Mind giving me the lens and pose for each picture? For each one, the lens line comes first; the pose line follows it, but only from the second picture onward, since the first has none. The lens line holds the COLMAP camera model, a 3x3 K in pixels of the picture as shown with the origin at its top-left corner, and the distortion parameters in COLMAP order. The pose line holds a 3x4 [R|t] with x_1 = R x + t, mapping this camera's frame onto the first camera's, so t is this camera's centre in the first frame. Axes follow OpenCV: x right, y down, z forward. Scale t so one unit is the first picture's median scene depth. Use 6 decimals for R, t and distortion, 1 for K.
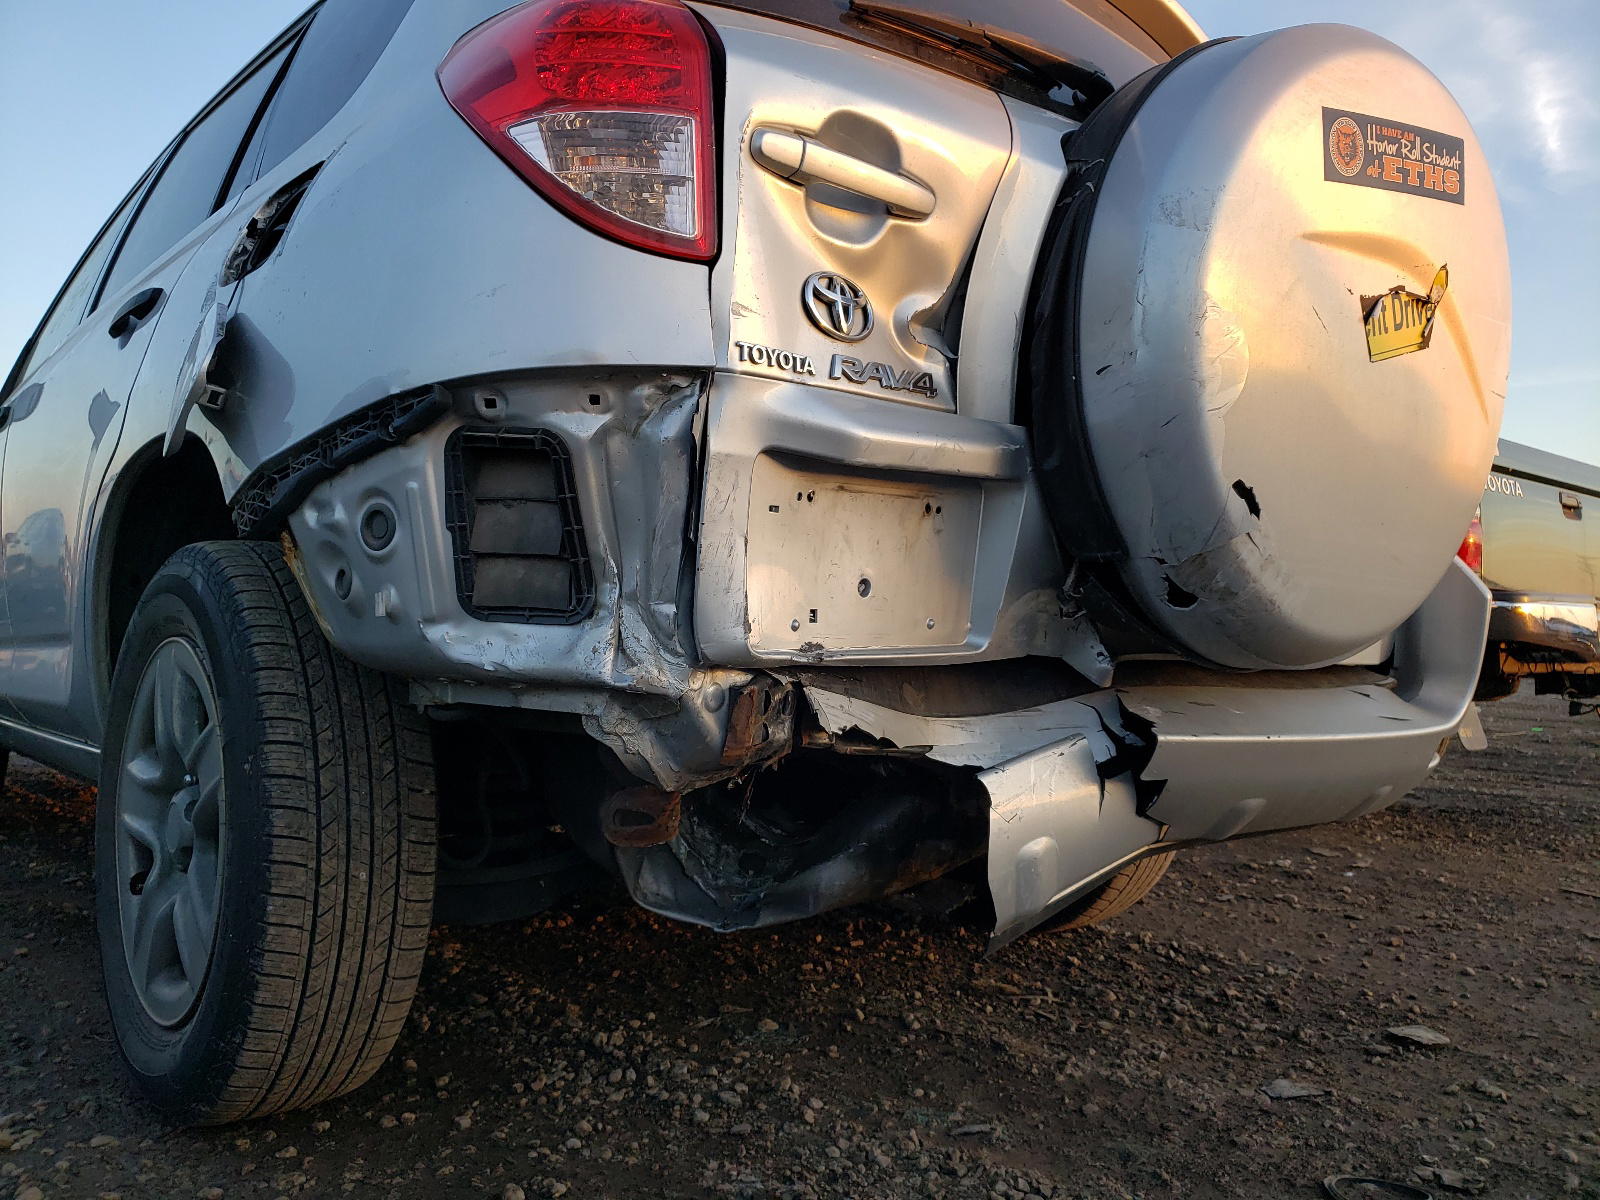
lens RADIAL K [[1182.1, 0, 776.7], [0, 1182.1, 599.1], [0, 0, 1]] dist [0.049758, -0.010399]
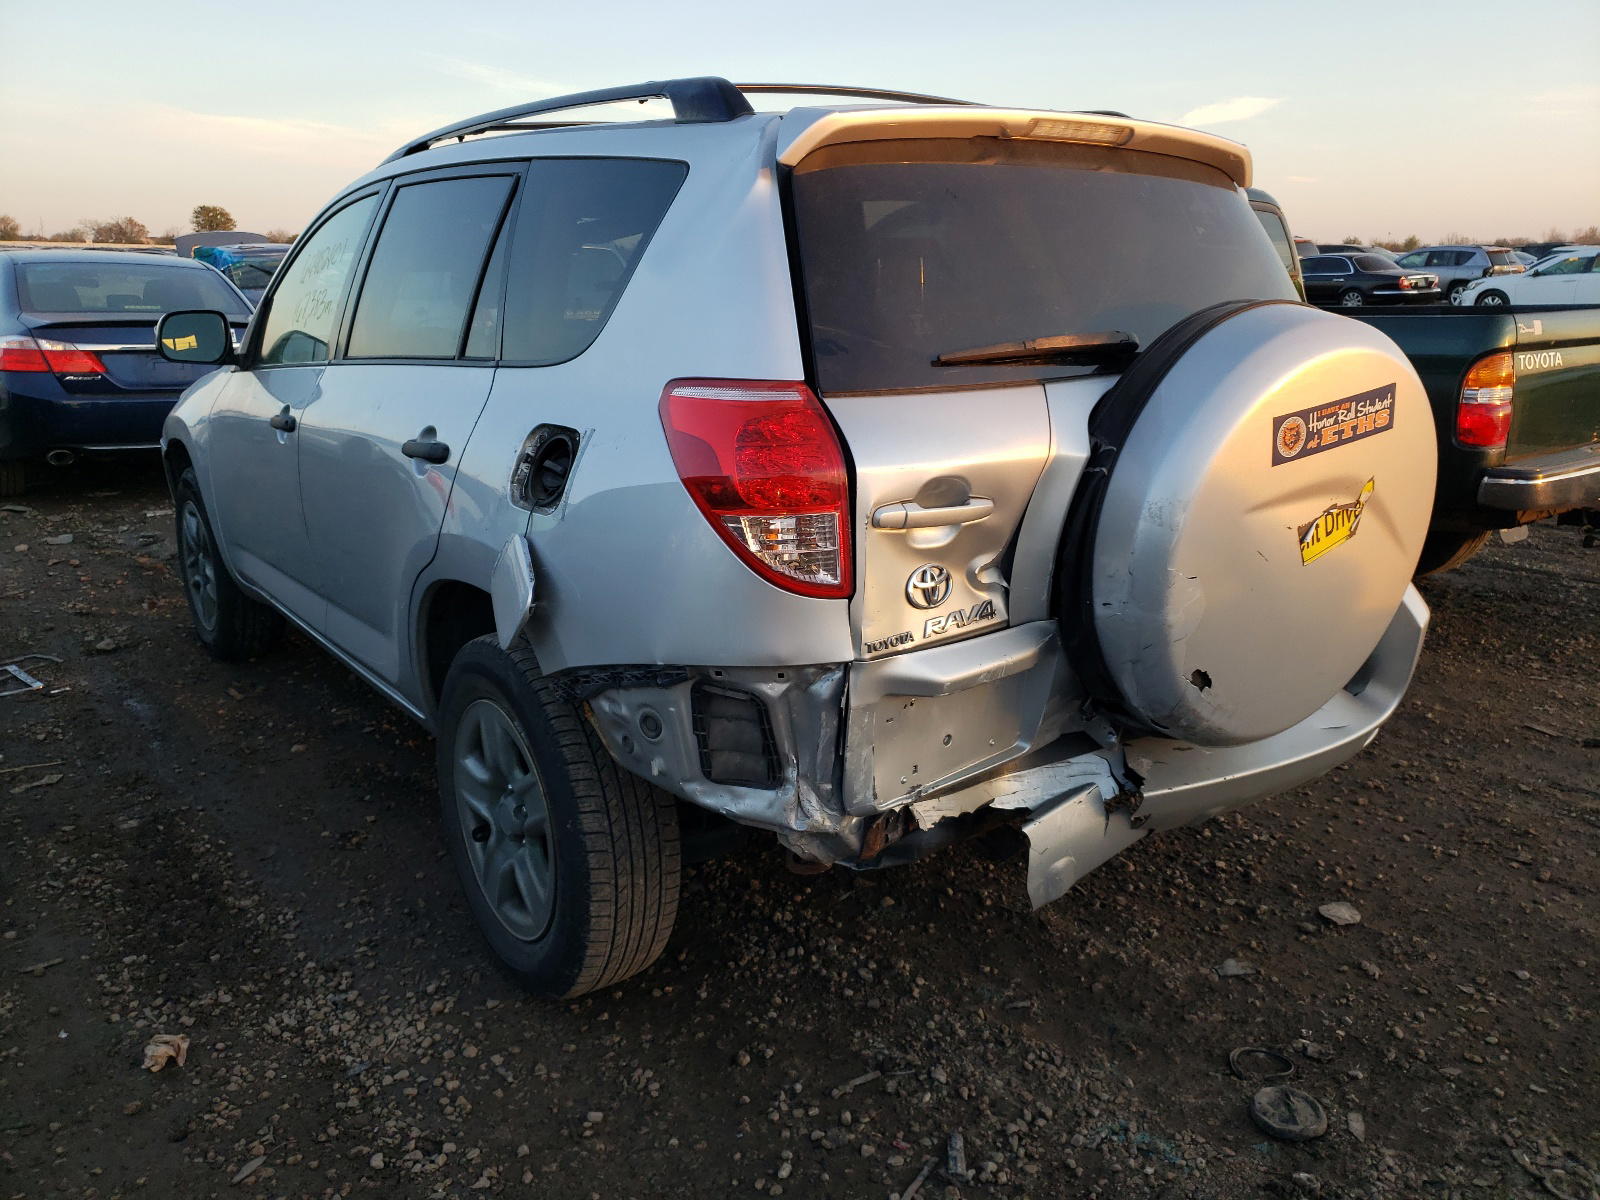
lens RADIAL K [[1230.0, 0, 796.2], [0, 1230.0, 511.7], [0, 0, 1]] dist [0.158911, -0.214454]
pose [[0.997401, -0.010686, -0.071254, -0.006021], [0.029678, 0.962080, 0.271147, -0.672796], [0.065655, -0.272557, 0.959897, -0.464711]]
